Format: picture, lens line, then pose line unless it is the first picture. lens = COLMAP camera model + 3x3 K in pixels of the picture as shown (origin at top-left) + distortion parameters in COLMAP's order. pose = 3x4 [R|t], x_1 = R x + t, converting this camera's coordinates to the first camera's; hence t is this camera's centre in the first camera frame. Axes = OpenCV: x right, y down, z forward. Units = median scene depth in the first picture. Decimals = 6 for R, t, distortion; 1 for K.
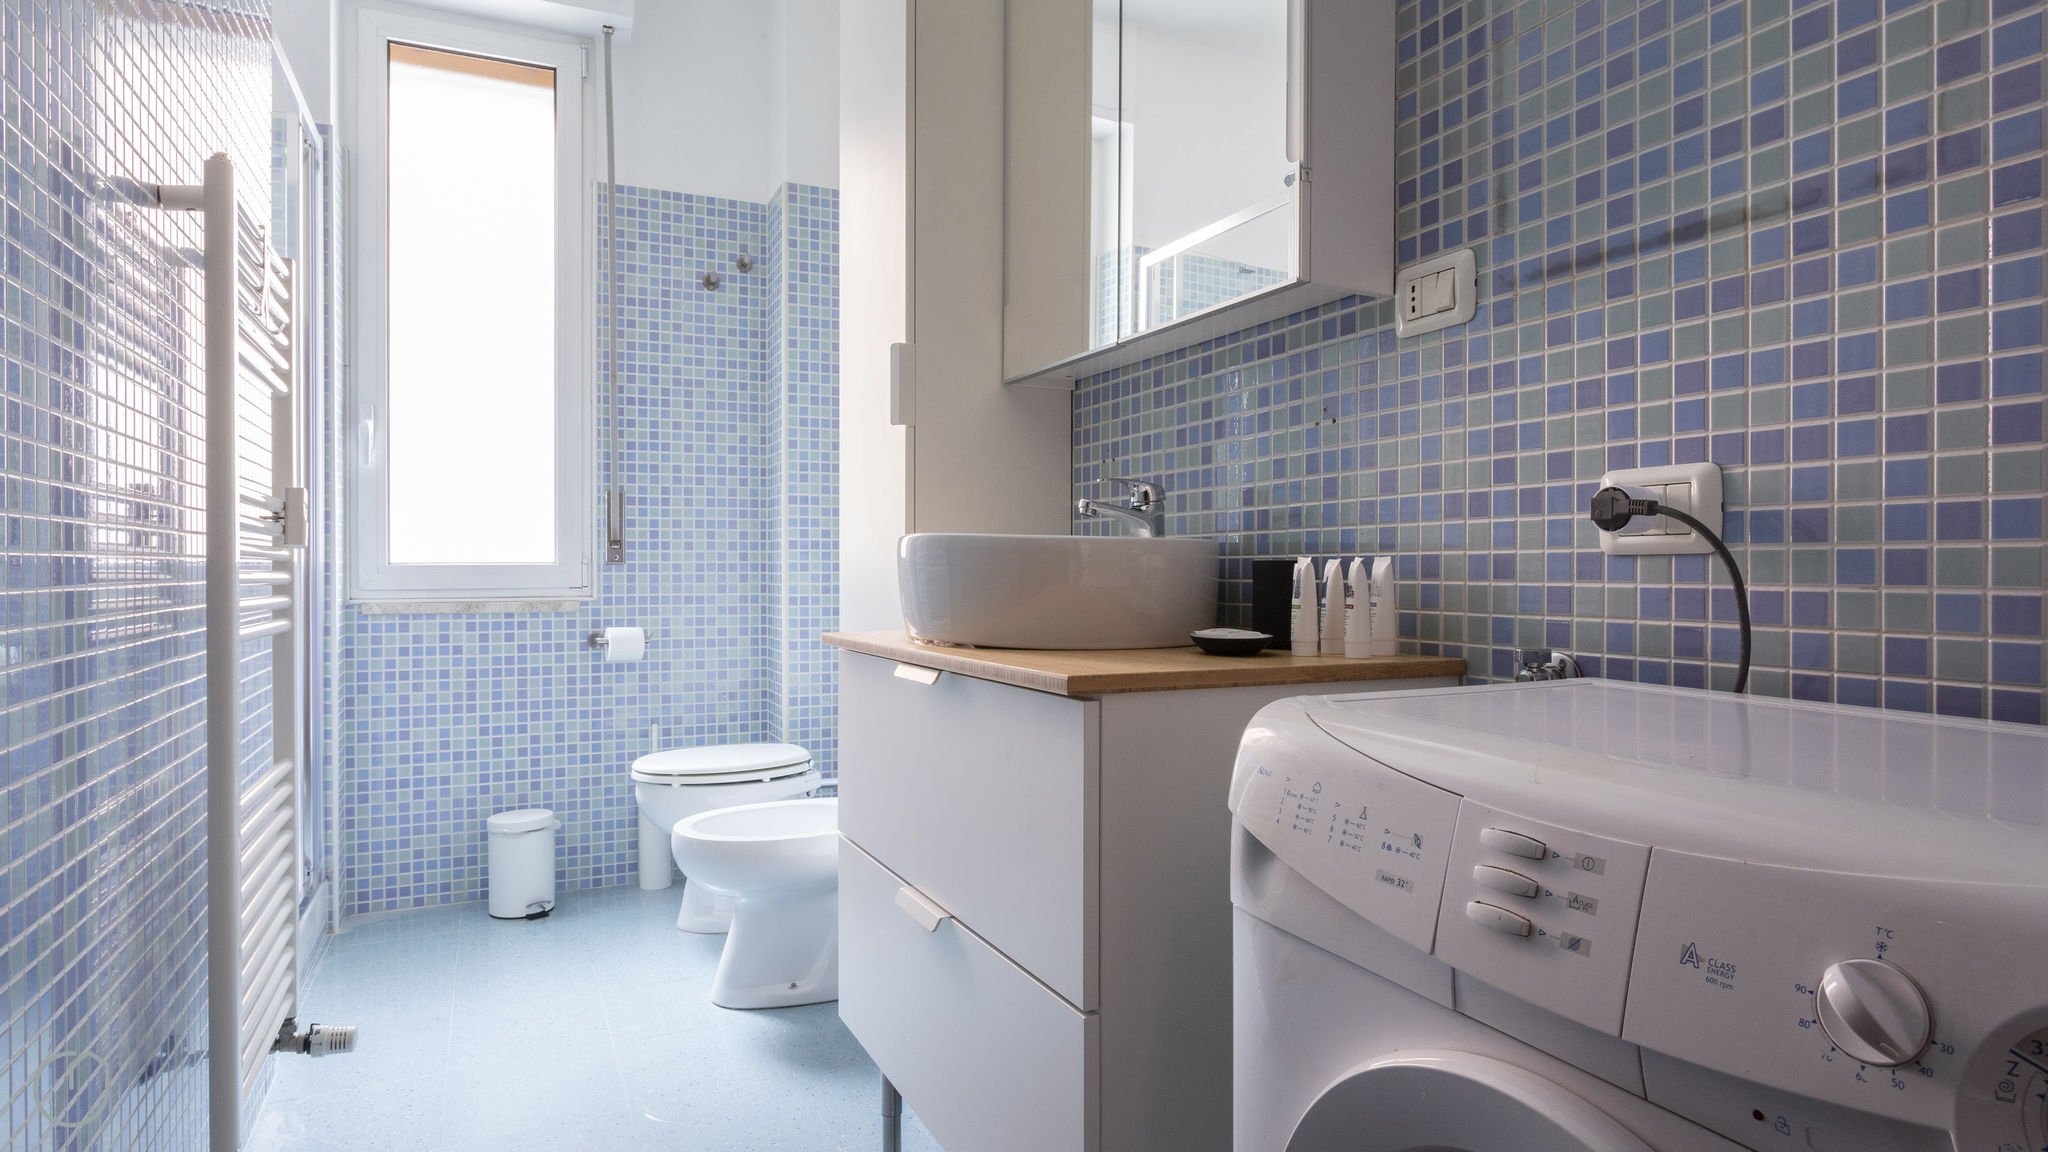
lens RADIAL K [[1124.9, 0, 1025.2], [0, 1124.9, 568.3], [0, 0, 1]] dist [-0.007800, 0.002678]
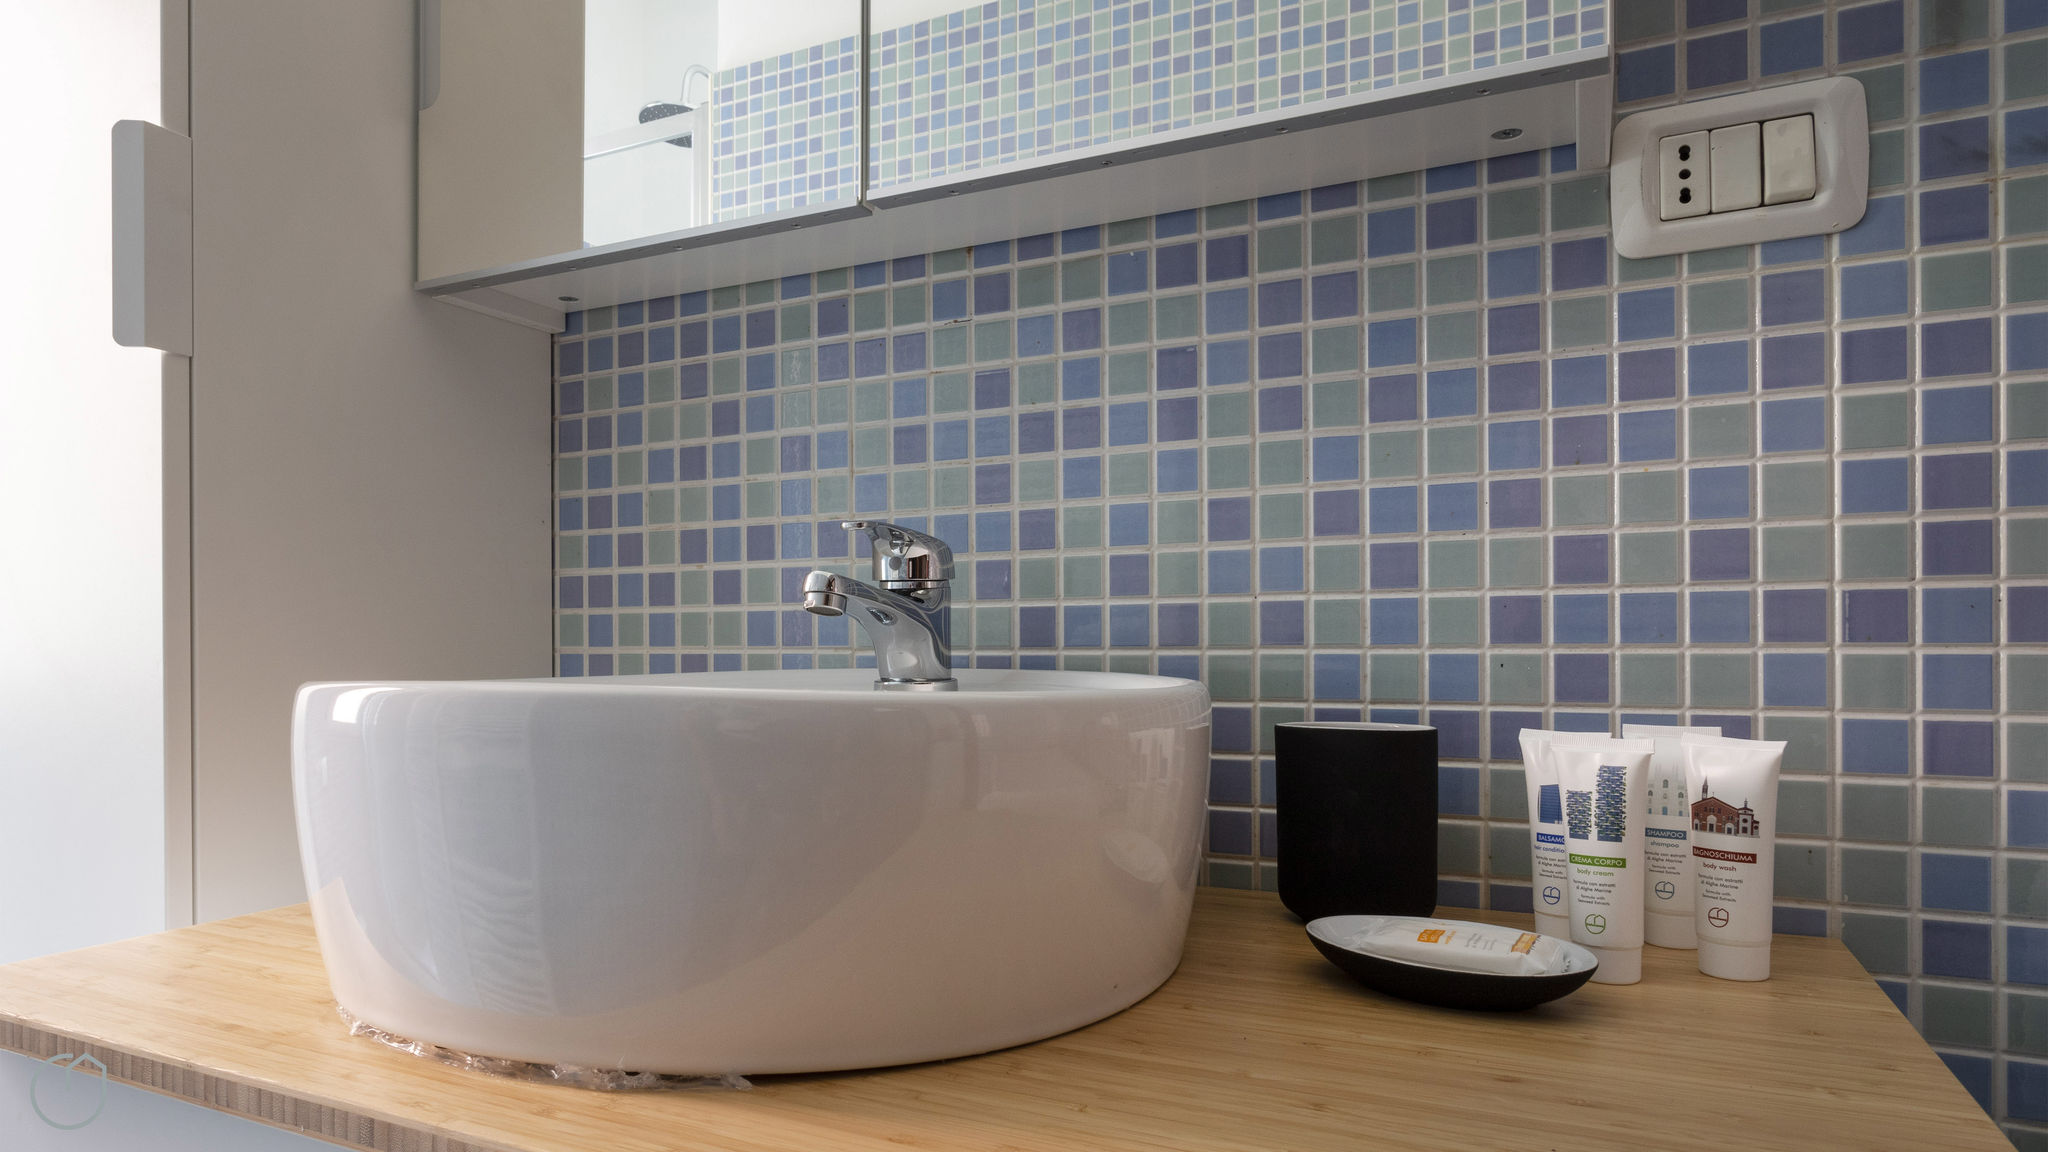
lens RADIAL K [[1124.9, 0, 1002.3], [0, 1124.9, 607.3], [0, 0, 1]] dist [-0.007800, 0.002678]
pose [[0.781039, -0.015828, 0.624281, -0.153760], [0.016682, 0.999851, 0.004479, -0.057352], [-0.624259, 0.006916, 0.781187, 0.716549]]
